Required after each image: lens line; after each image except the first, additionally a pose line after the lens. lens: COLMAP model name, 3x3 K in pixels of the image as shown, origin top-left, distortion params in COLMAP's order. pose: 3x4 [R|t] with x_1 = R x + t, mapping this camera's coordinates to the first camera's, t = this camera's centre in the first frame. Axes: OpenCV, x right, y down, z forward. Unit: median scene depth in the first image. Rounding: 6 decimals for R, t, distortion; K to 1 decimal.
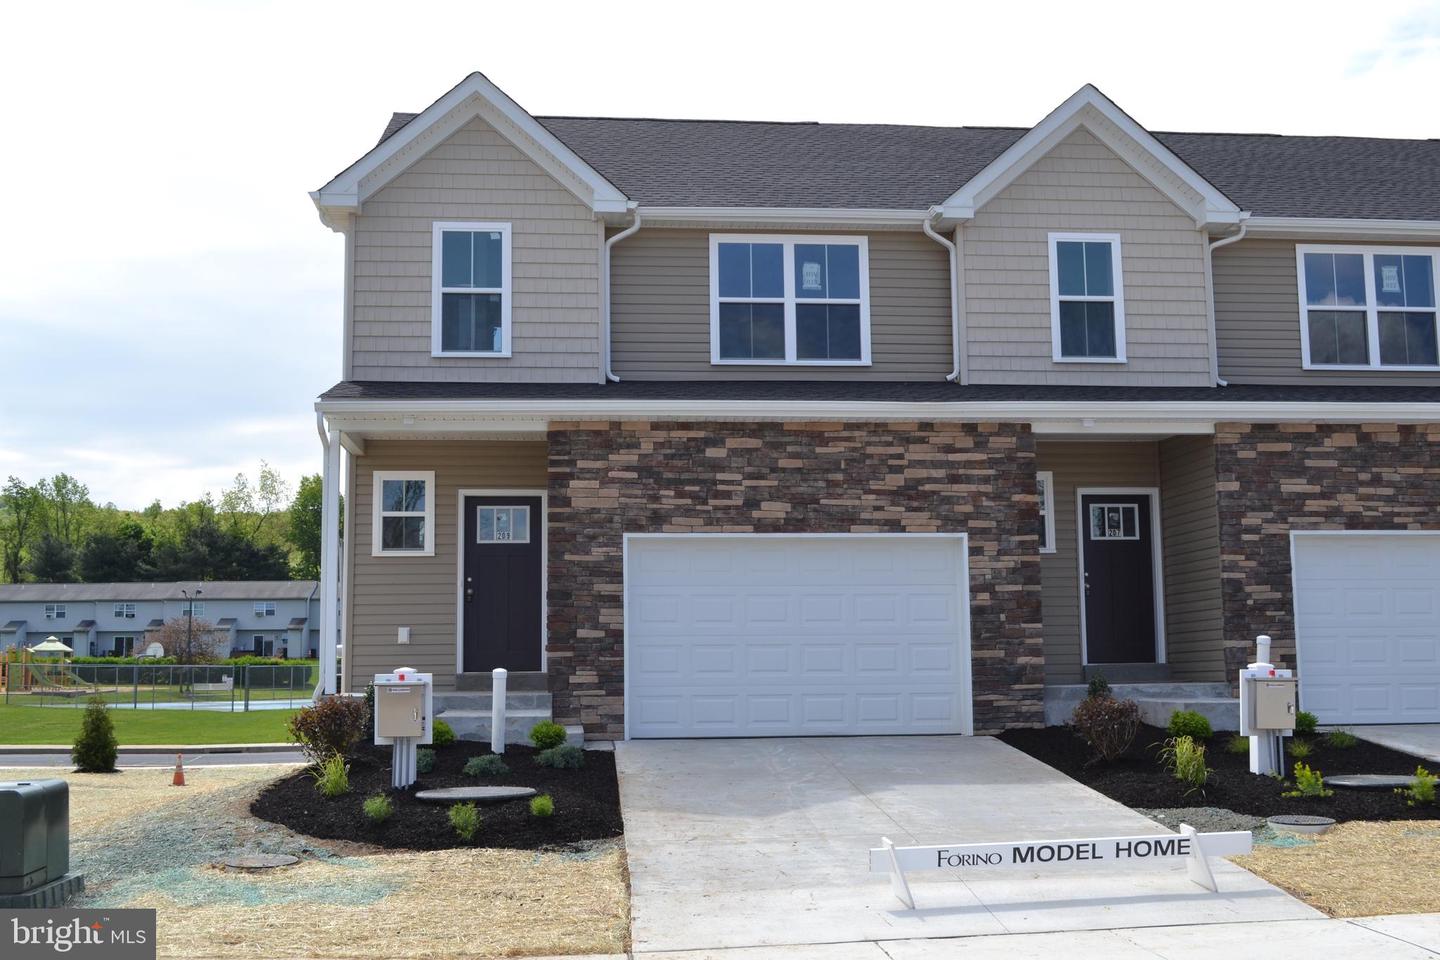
lens RADIAL K [[1679.1, 0, 720.0], [0, 1679.1, 480.0], [0, 0, 1]] dist [-0.013528, 0.006885]
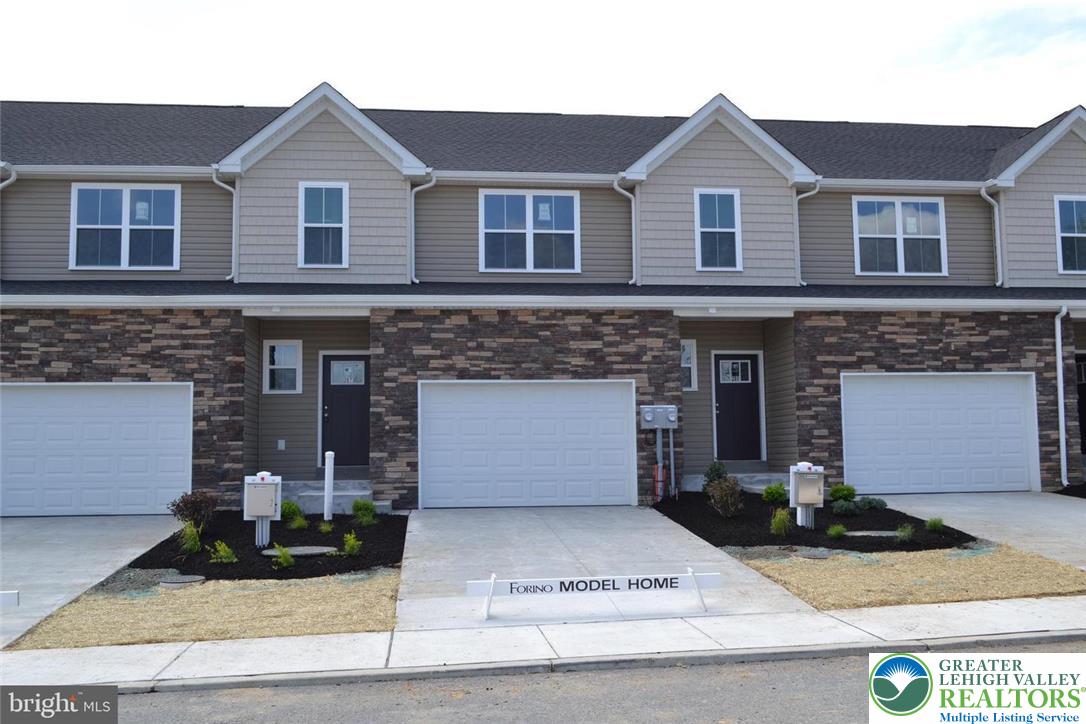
lens RADIAL K [[1054.9, 0, 547.8], [0, 1054.9, 394.0], [0, 0, 1]] dist [-0.014929, -0.009987]
pose [[0.999851, -0.002125, 0.017121, 0.402023], [0.001334, 0.998937, 0.046073, -0.000831], [-0.017201, -0.046044, 0.998791, 0.046019]]
